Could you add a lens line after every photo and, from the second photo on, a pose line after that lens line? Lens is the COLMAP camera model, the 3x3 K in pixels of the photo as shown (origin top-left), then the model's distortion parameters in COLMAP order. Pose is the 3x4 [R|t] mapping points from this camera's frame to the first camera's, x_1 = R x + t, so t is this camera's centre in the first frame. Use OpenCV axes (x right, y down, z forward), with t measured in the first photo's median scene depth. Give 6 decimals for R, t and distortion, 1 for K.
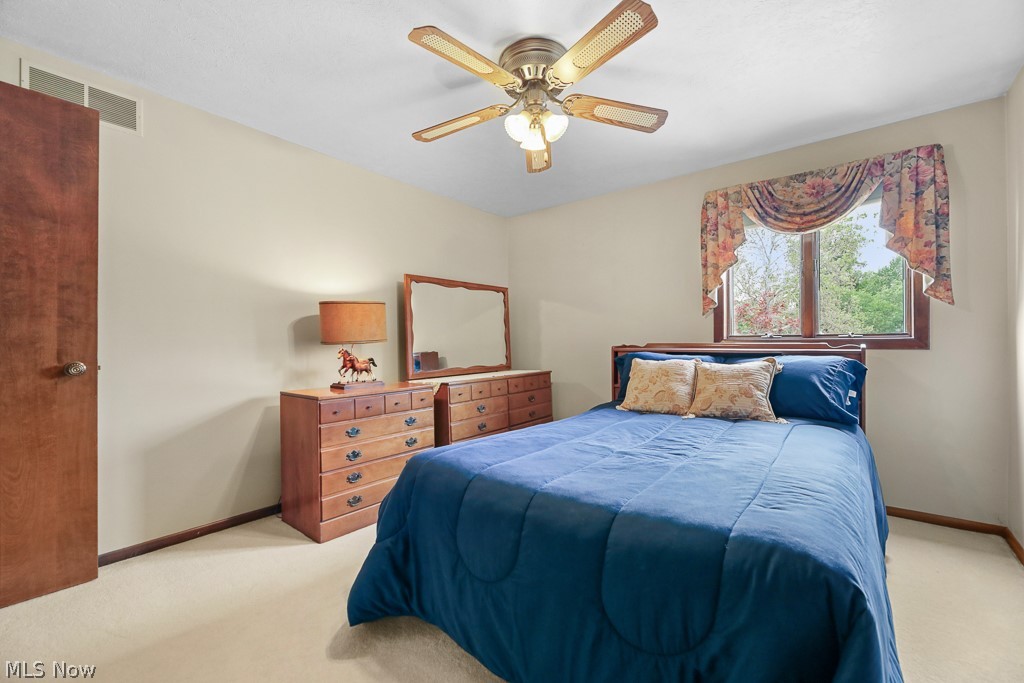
lens RADIAL K [[423.8, 0, 509.8], [0, 423.8, 348.0], [0, 0, 1]] dist [-0.003205, -0.000543]
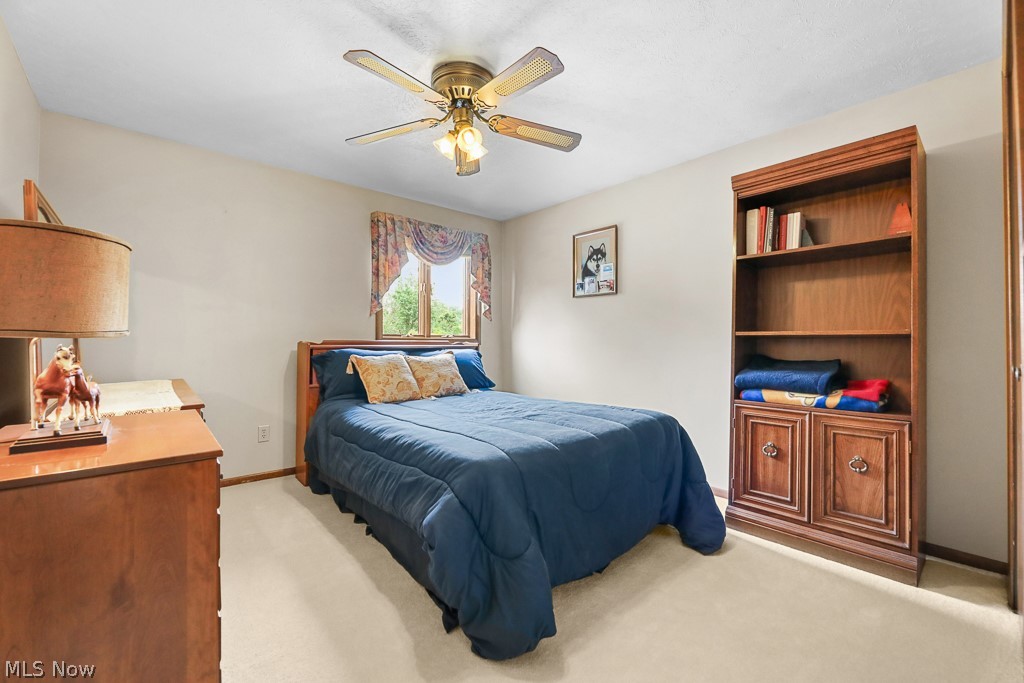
lens RADIAL K [[423.8, 0, 509.8], [0, 423.8, 348.0], [0, 0, 1]] dist [-0.003205, -0.000543]
pose [[0.160052, -0.007108, 0.987083, -0.709815], [0.011359, 0.999921, 0.005358, 0.007093], [-0.987043, 0.010354, 0.160120, 0.517145]]
